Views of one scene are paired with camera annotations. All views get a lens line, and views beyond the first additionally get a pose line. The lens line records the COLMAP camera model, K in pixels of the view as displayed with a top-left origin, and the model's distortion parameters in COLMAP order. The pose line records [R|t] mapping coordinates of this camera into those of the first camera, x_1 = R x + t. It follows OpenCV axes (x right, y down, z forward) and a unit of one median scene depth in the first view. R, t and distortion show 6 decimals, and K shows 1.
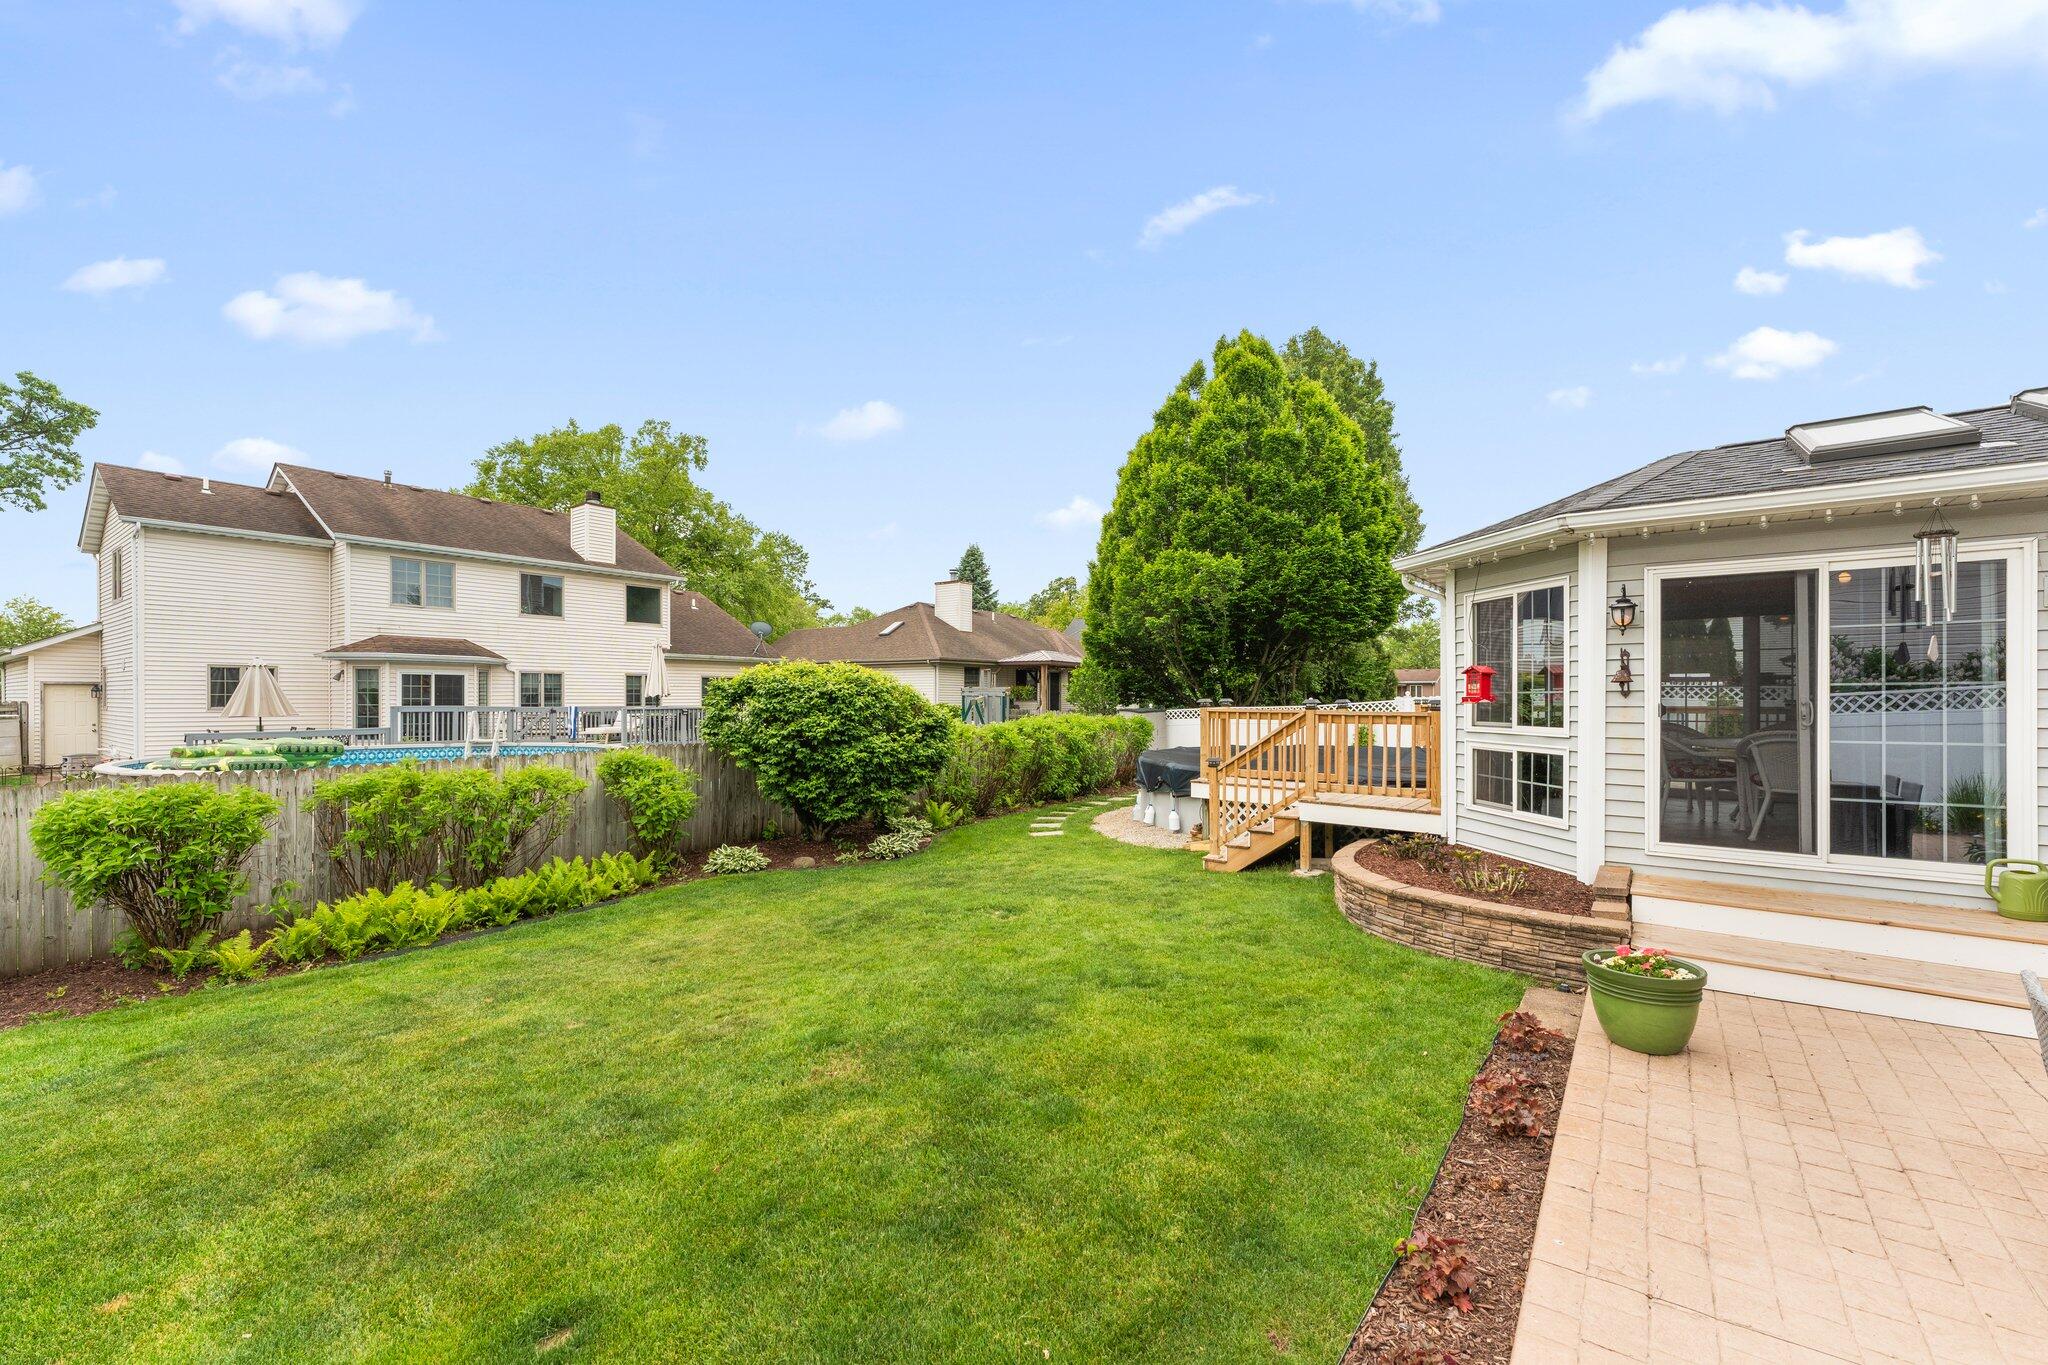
lens RADIAL K [[824.5, 0, 995.3], [0, 824.5, 712.7], [0, 0, 1]] dist [0.008423, -0.000478]
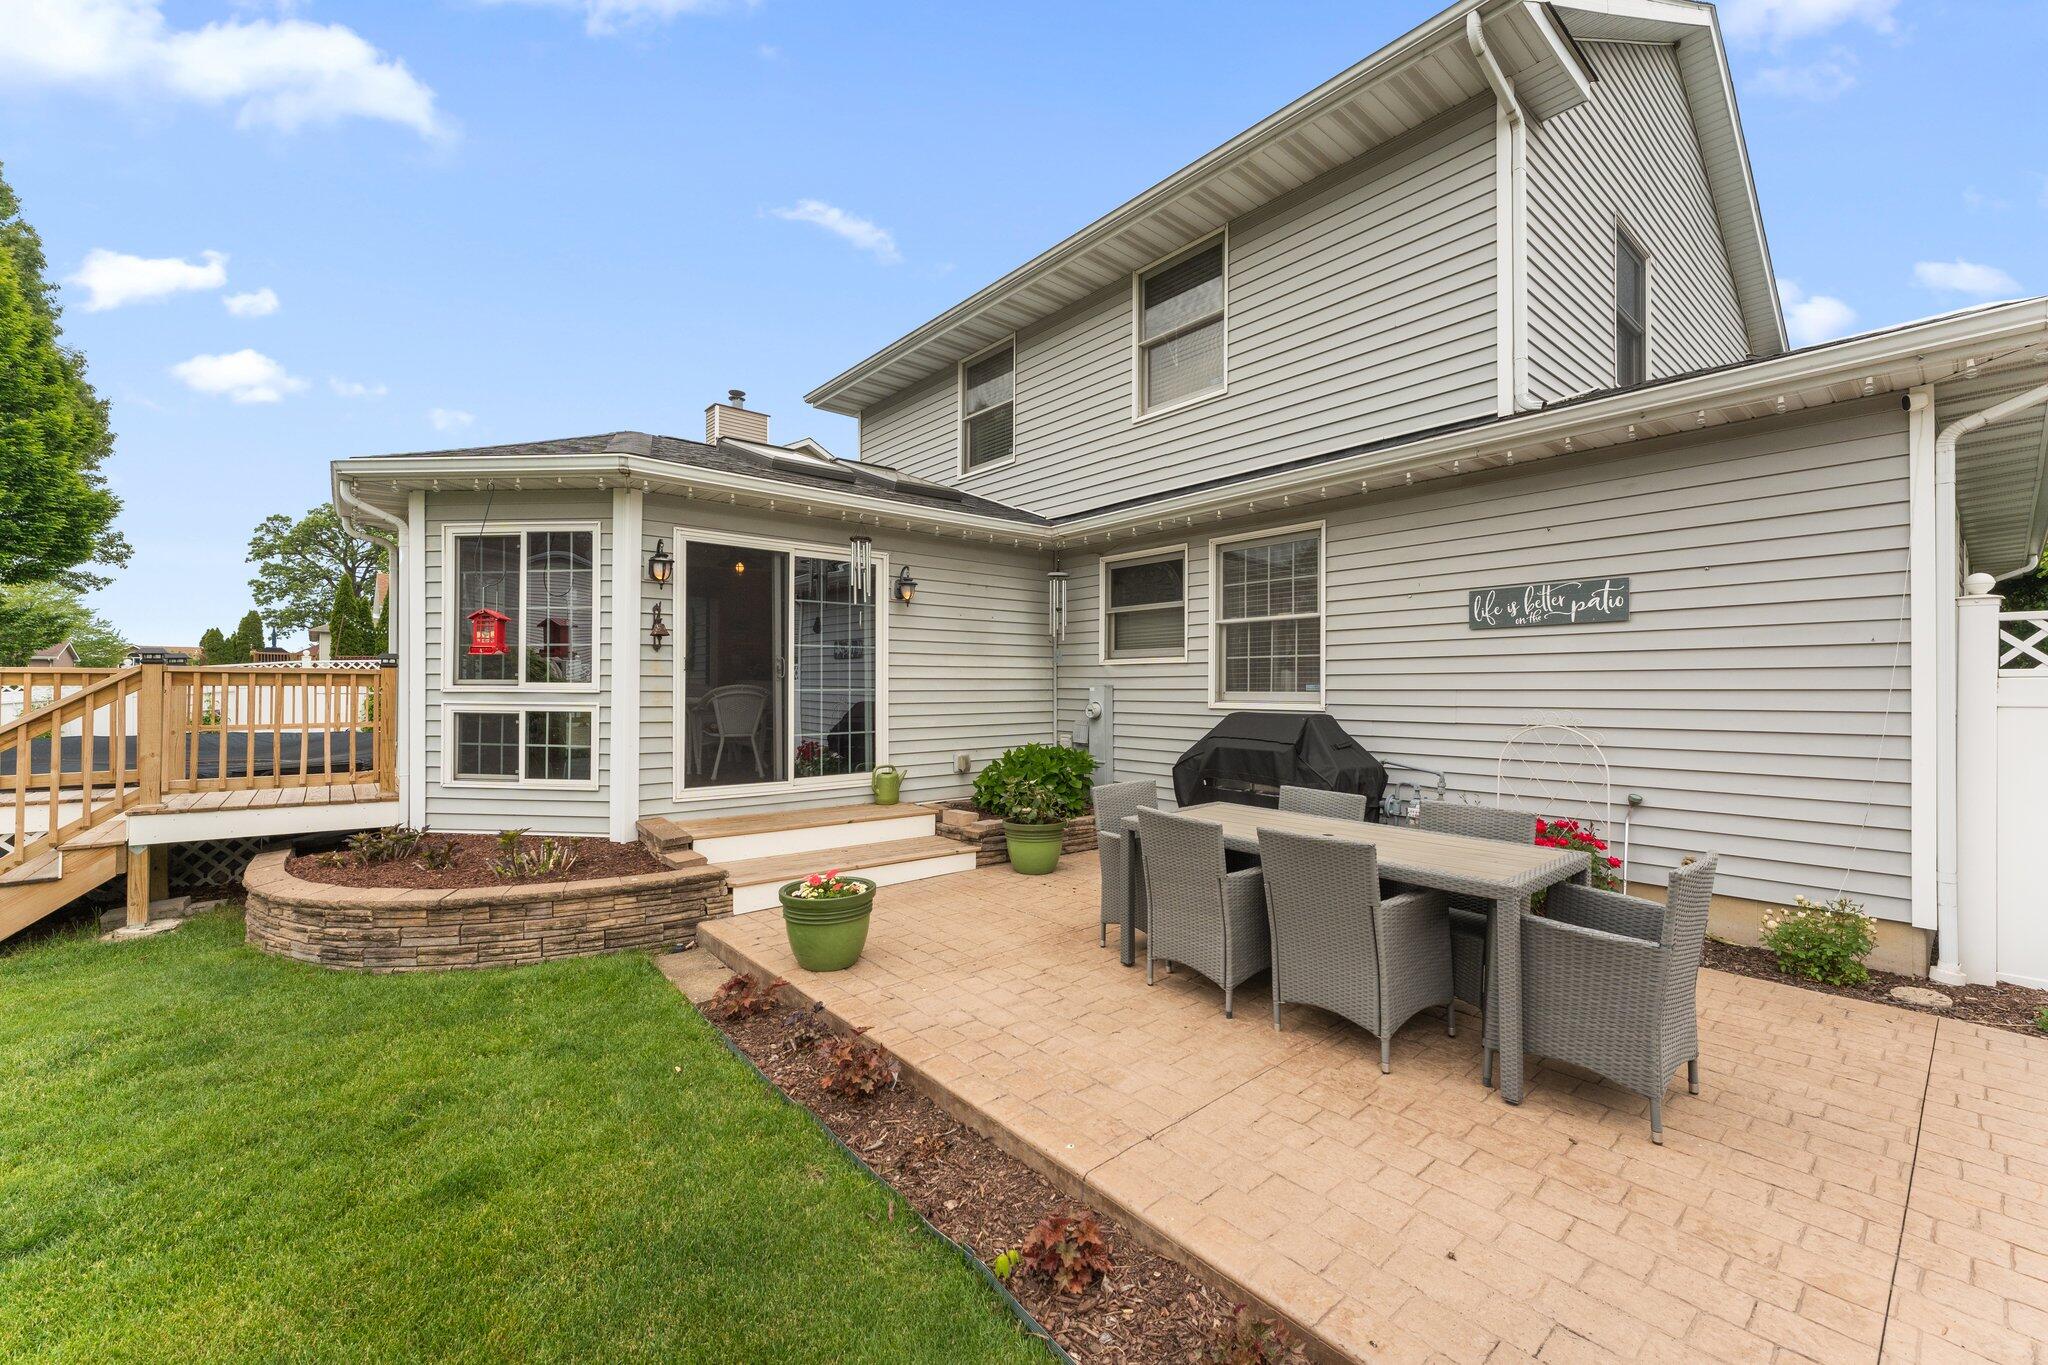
lens RADIAL K [[824.5, 0, 1008.7], [0, 824.5, 678.1], [0, 0, 1]] dist [0.008423, -0.000478]
pose [[0.216403, 0.013750, 0.976207, -0.131472], [0.010694, 0.999807, -0.016453, 0.034793], [-0.976245, 0.014000, 0.216215, 0.344801]]
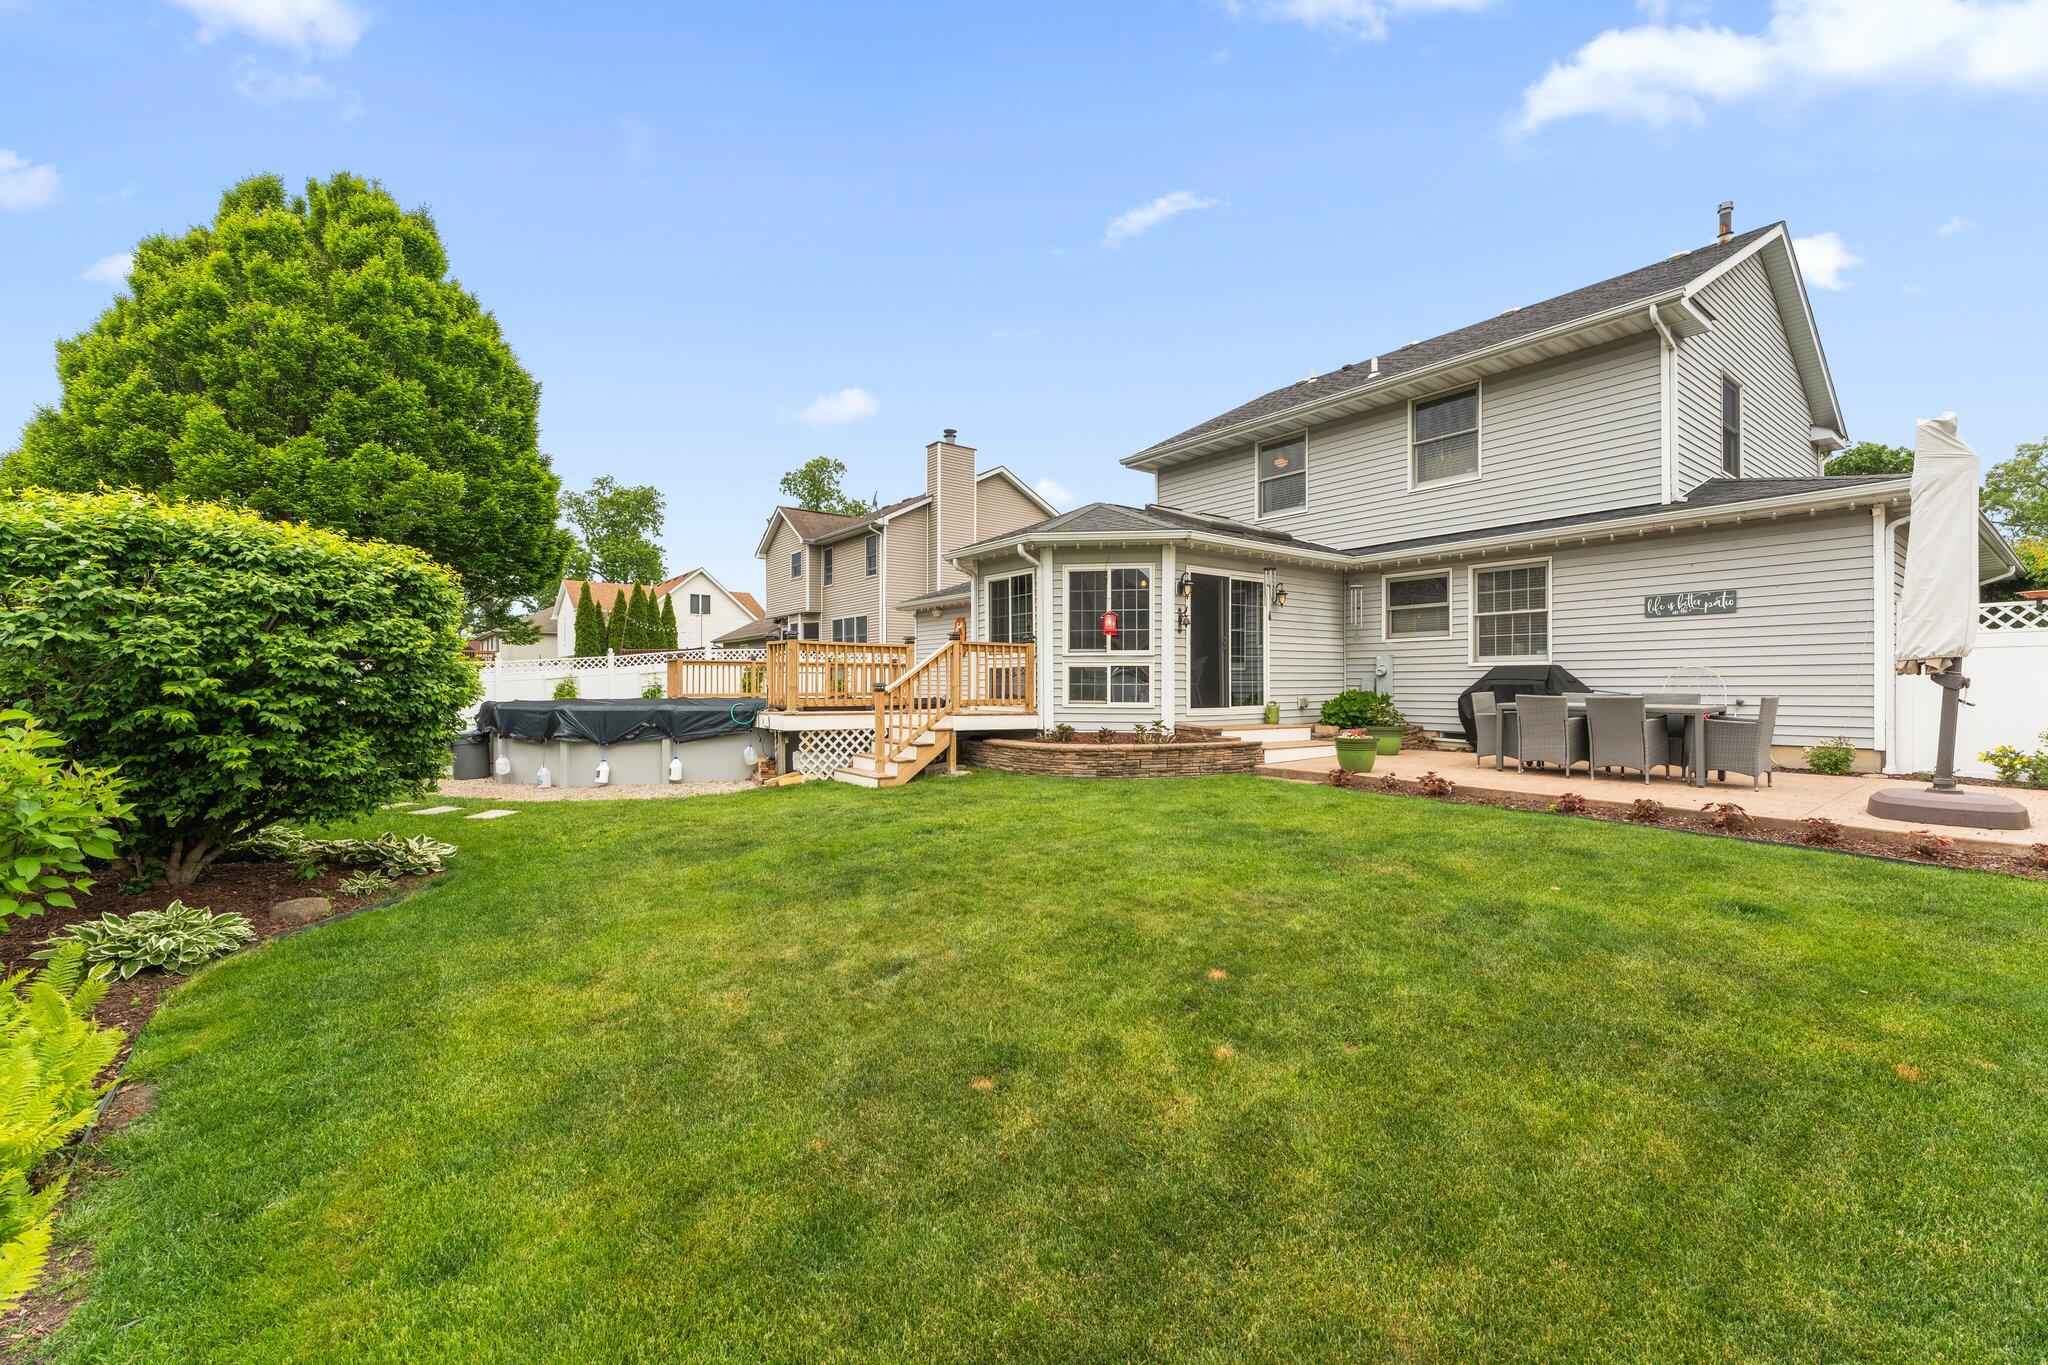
lens RADIAL K [[824.5, 0, 1015.3], [0, 824.5, 678.7], [0, 0, 1]] dist [0.008423, -0.000478]
pose [[0.265233, 0.008340, 0.964148, -1.115085], [0.014422, 0.999816, -0.012616, 0.100237], [-0.964077, 0.017252, 0.265064, 0.843022]]
